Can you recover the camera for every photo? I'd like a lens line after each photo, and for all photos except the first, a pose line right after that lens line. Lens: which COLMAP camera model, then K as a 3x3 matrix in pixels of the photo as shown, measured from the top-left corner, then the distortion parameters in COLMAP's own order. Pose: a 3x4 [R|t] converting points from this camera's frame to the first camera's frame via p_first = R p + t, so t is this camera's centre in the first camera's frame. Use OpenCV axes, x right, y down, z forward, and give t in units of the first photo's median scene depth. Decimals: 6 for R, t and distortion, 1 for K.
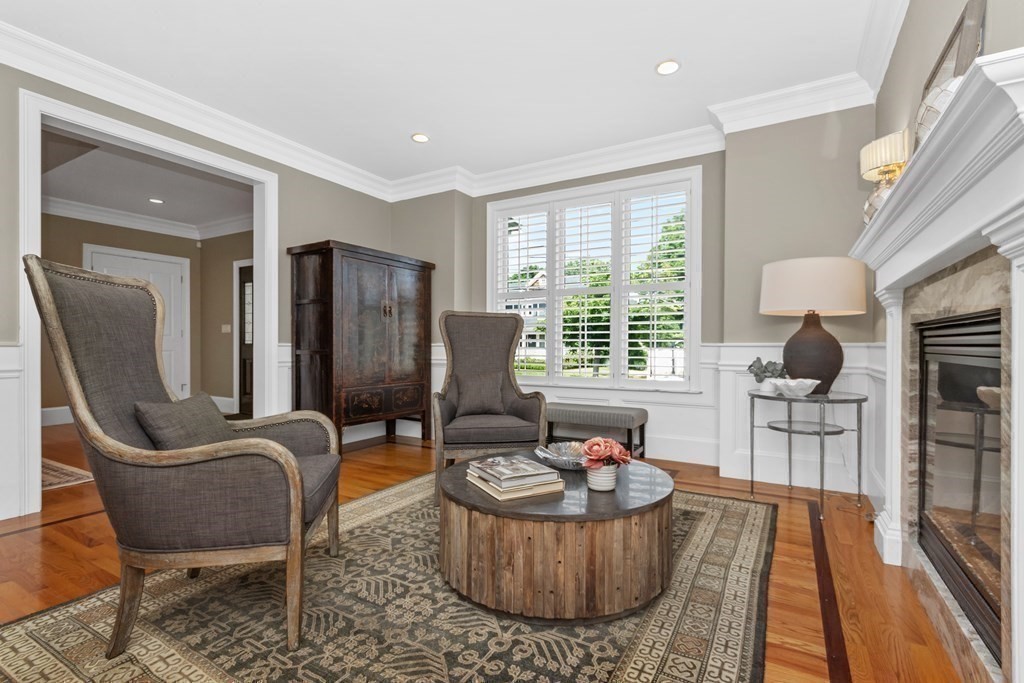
lens RADIAL K [[475.1, 0, 515.8], [0, 475.1, 347.5], [0, 0, 1]] dist [0.003311, 0.000367]
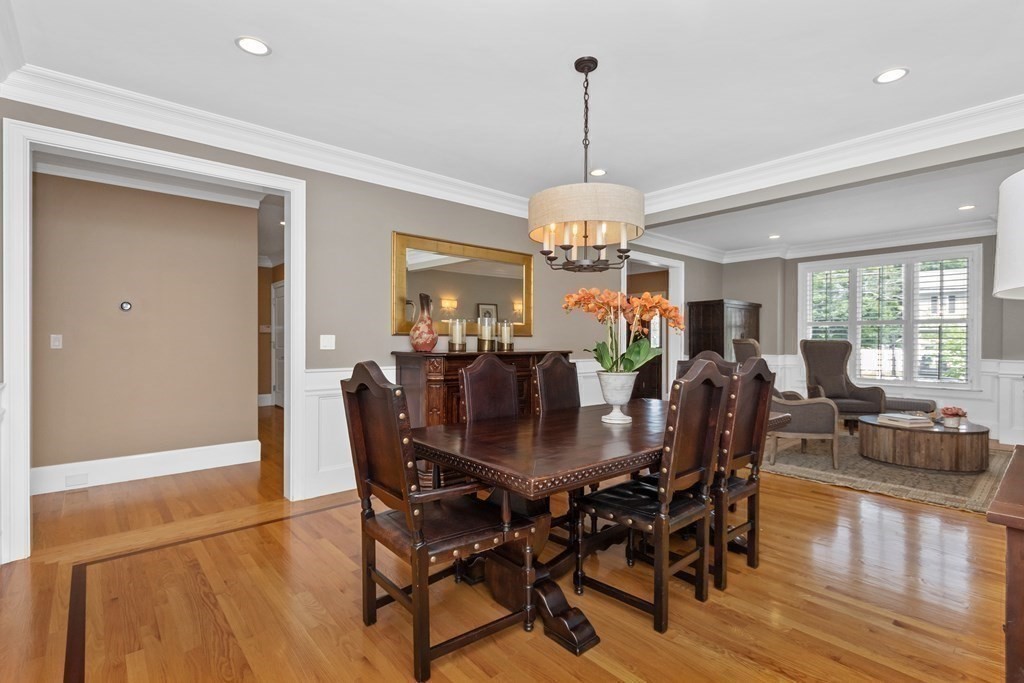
lens RADIAL K [[475.1, 0, 519.0], [0, 475.1, 343.1], [0, 0, 1]] dist [0.003311, 0.000367]
pose [[0.946591, 0.001522, -0.322434, -1.152195], [-0.000027, 0.999989, 0.004642, -0.146072], [0.322438, -0.004385, 0.946581, -2.053362]]
